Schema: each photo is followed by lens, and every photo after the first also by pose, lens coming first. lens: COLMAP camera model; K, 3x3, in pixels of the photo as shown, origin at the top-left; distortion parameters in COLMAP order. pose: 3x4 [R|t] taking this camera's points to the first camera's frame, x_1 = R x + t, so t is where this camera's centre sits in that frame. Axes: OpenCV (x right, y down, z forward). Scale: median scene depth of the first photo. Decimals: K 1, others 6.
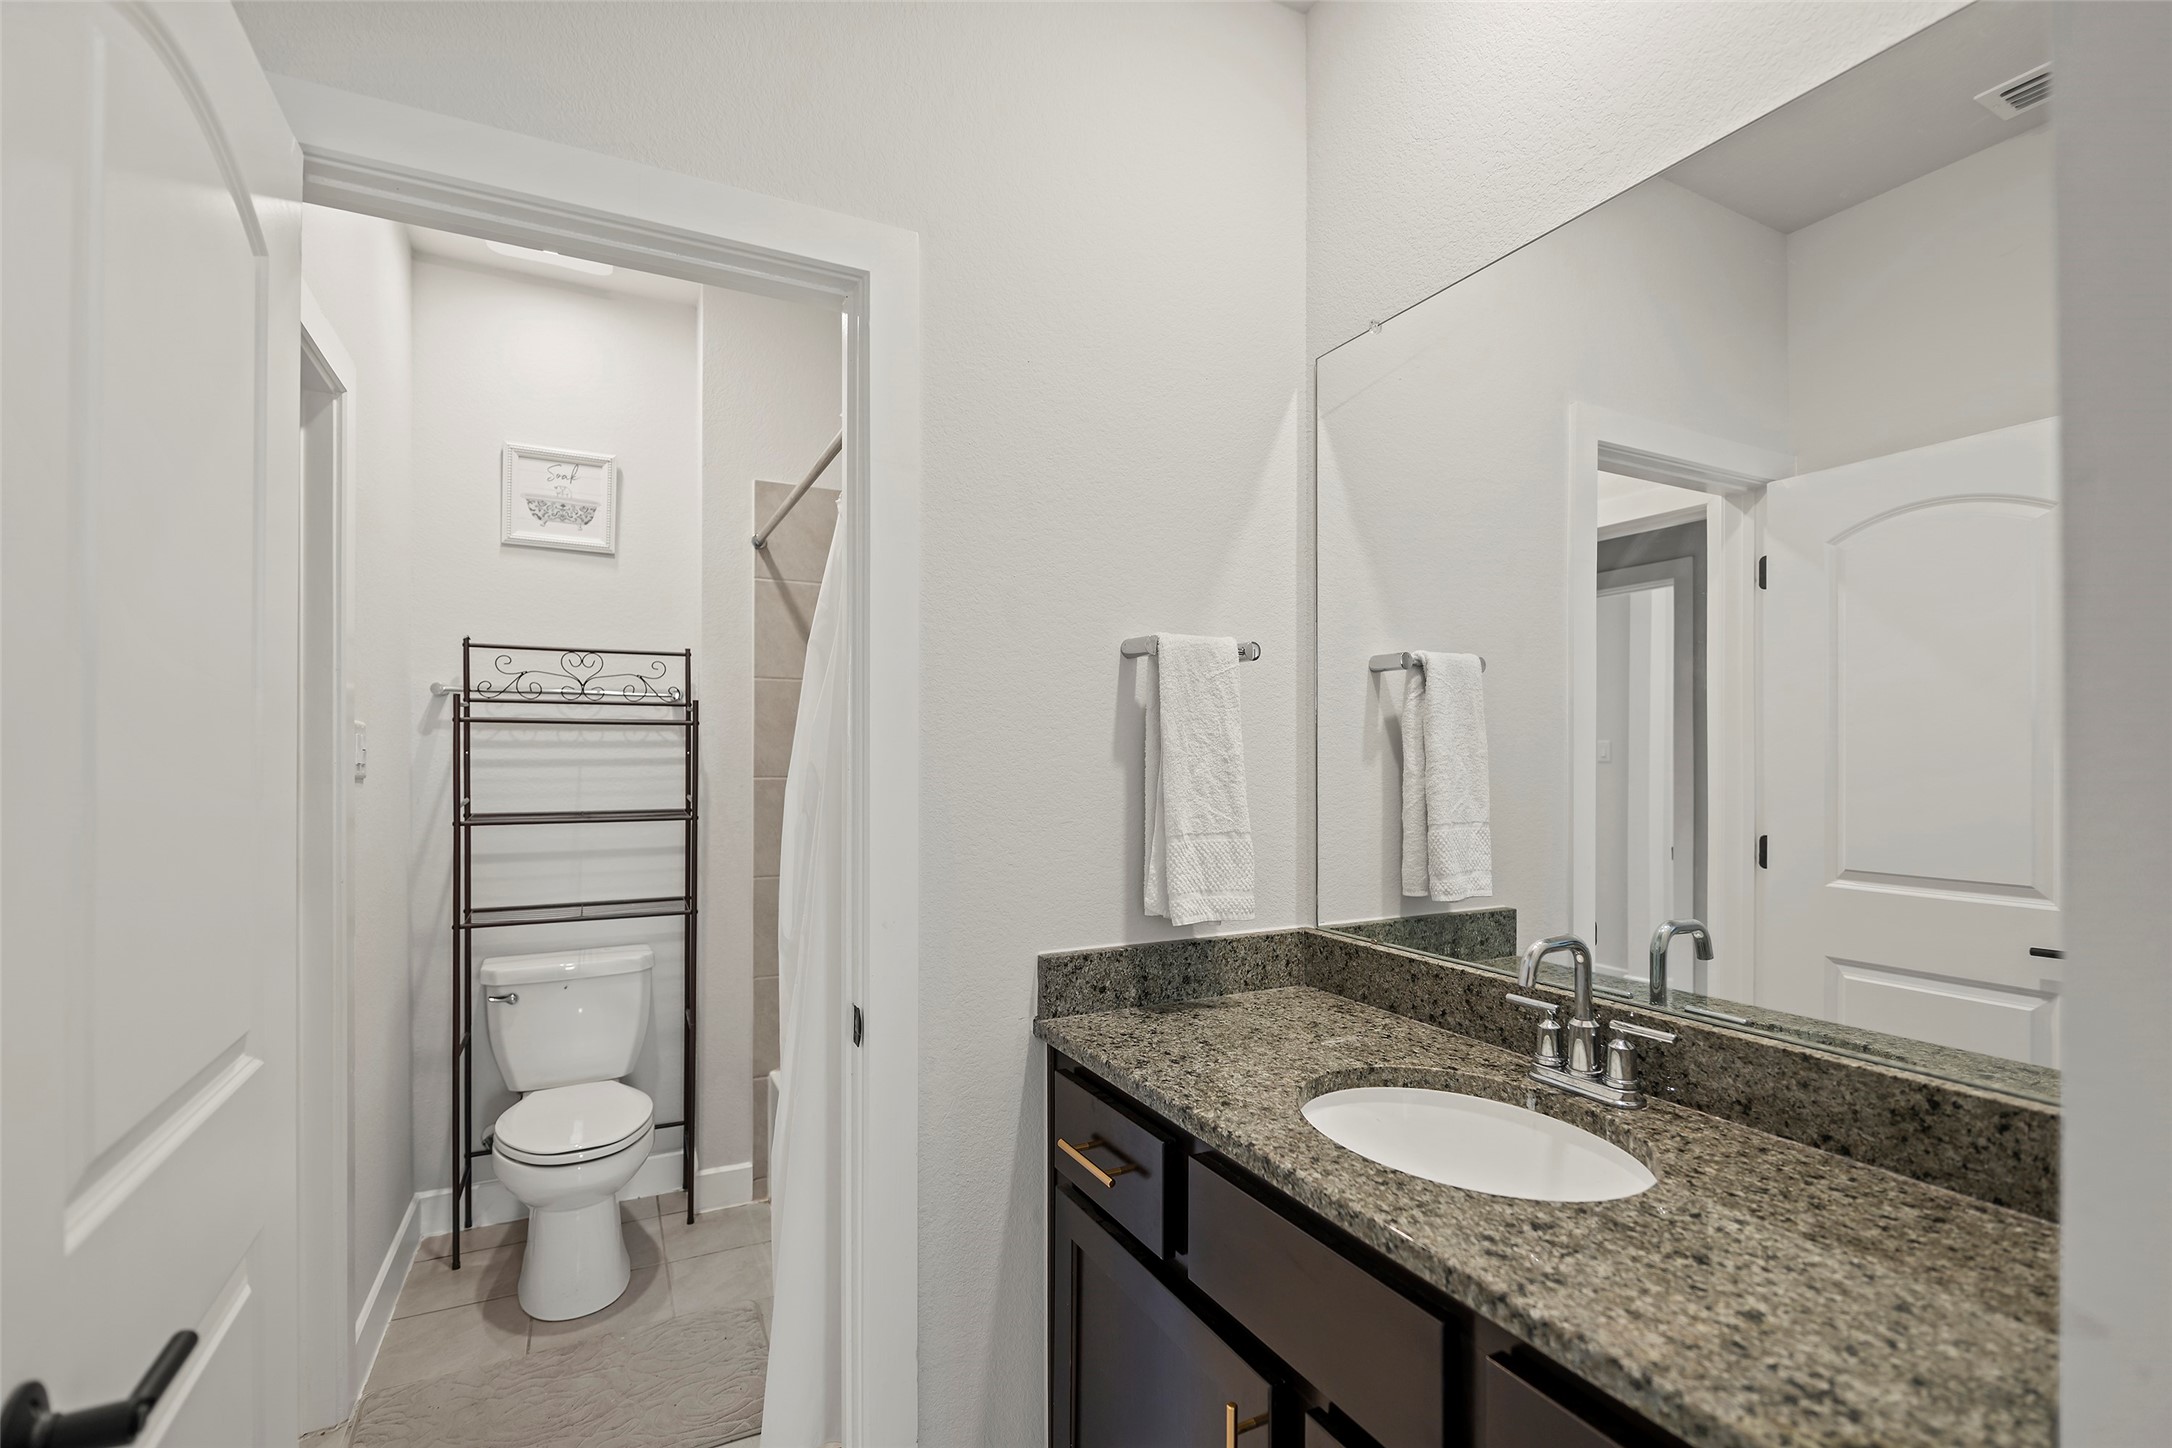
lens RADIAL K [[991.5, 0, 1088.6], [0, 991.5, 730.3], [0, 0, 1]] dist [0.003544, 0.000527]
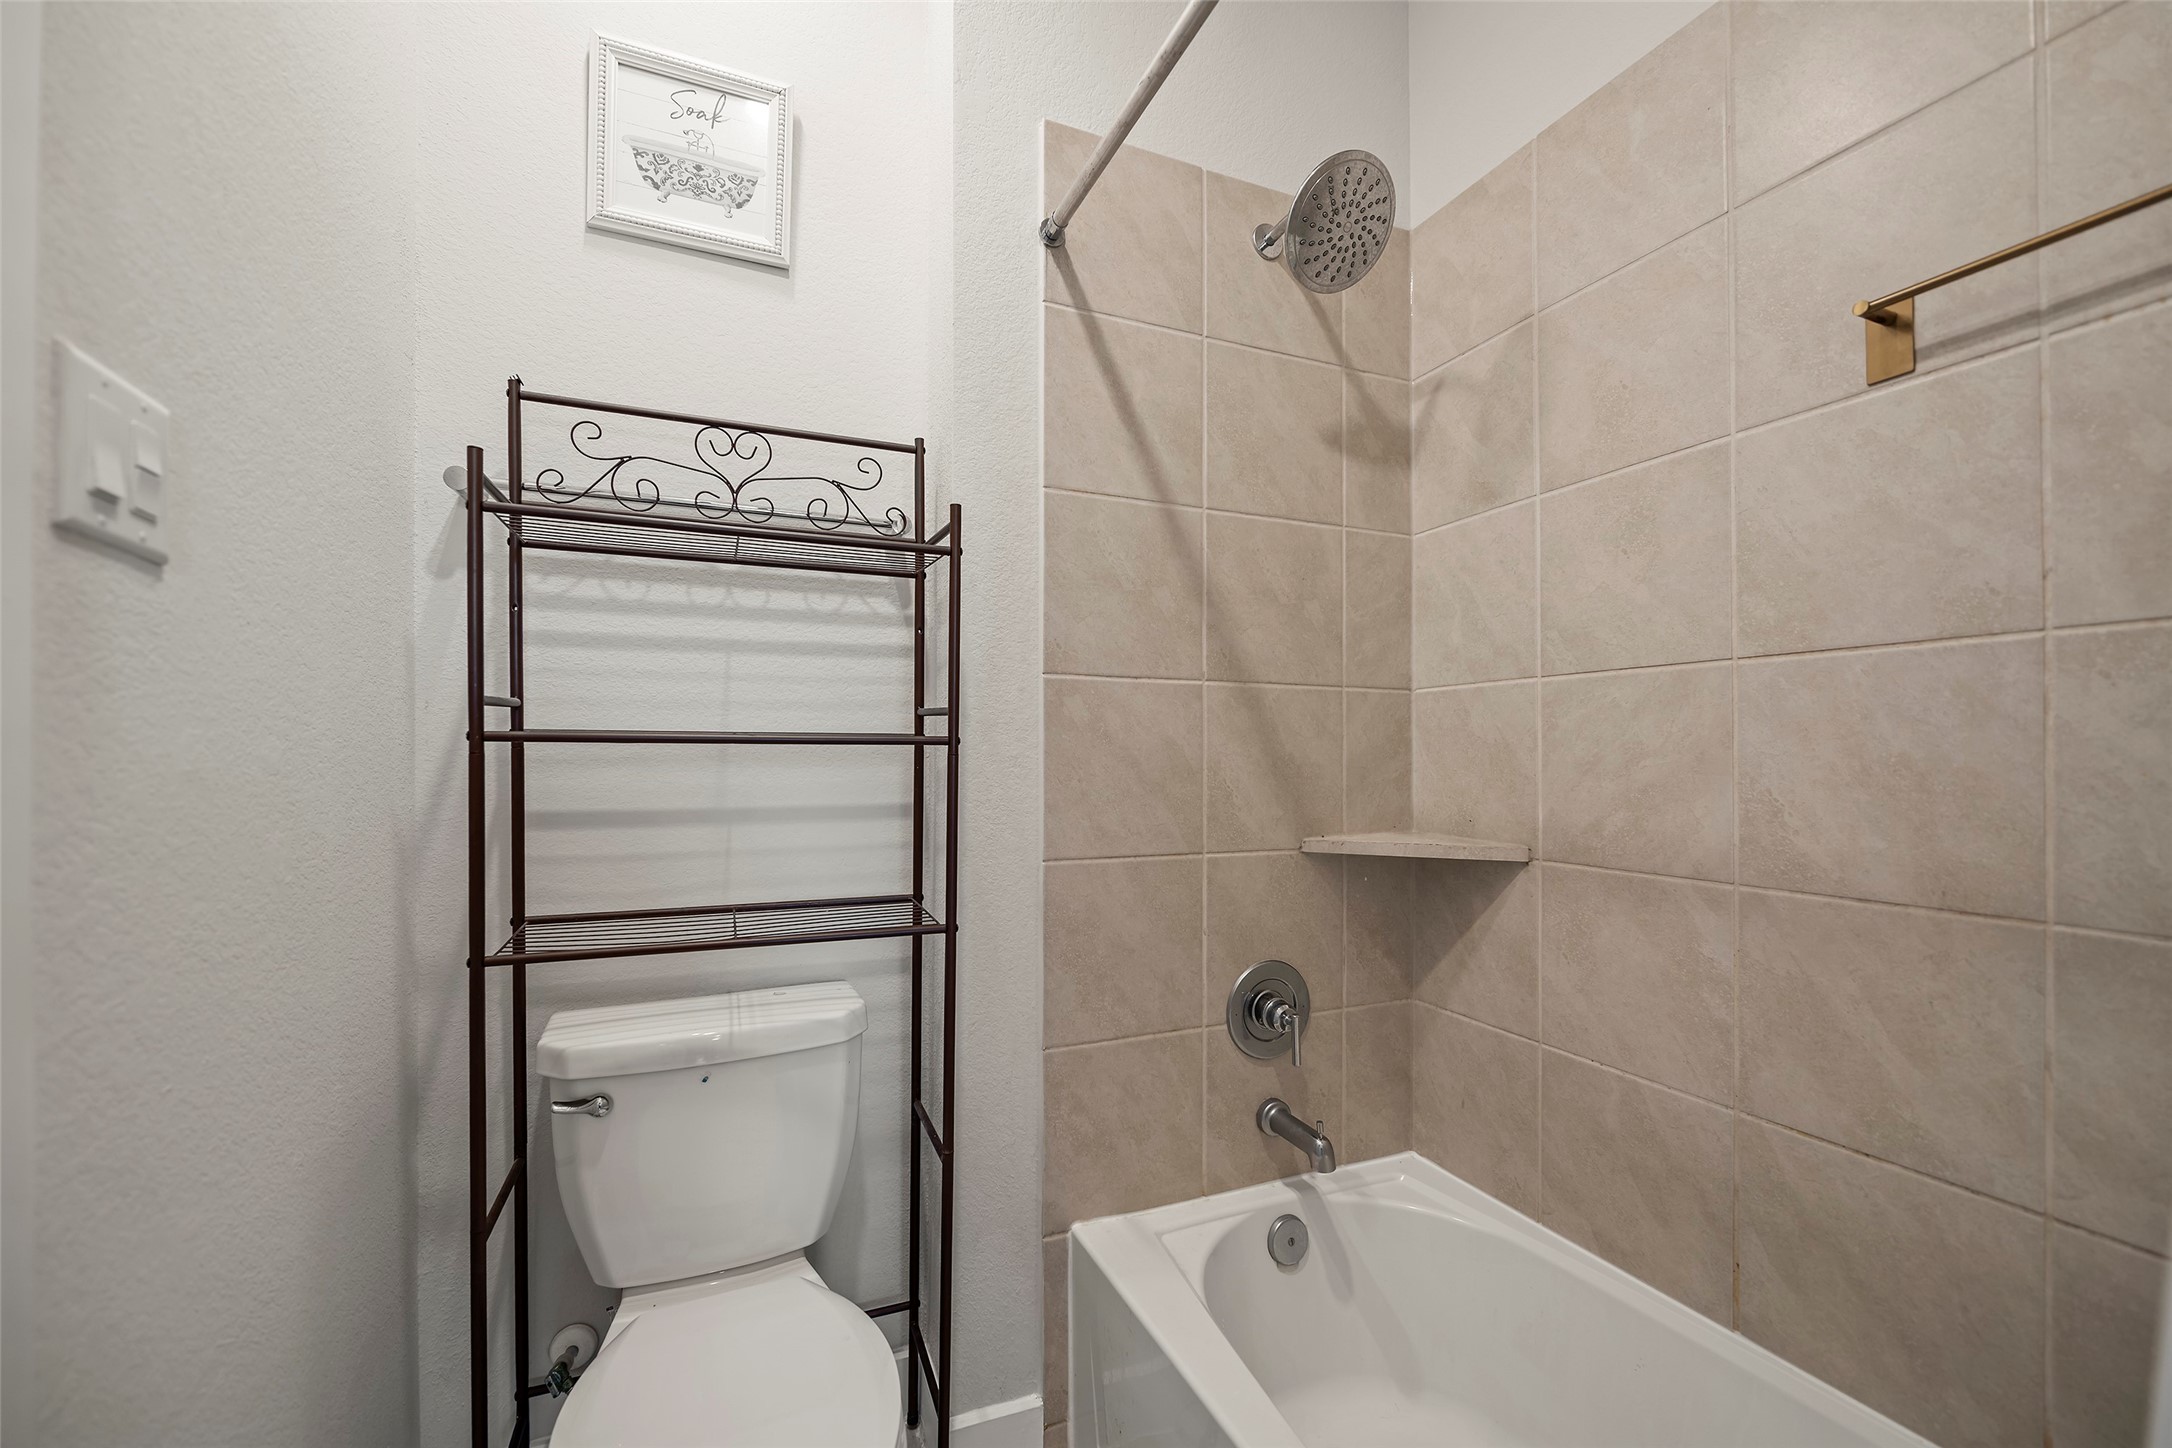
lens RADIAL K [[885.1, 0, 1082.9], [0, 885.1, 733.5], [0, 0, 1]] dist [-0.003881, -0.000398]
pose [[0.997494, -0.001134, -0.070738, -0.291403], [0.001058, 0.999999, -0.001113, 0.082327], [0.070739, 0.001035, 0.997494, 0.543836]]
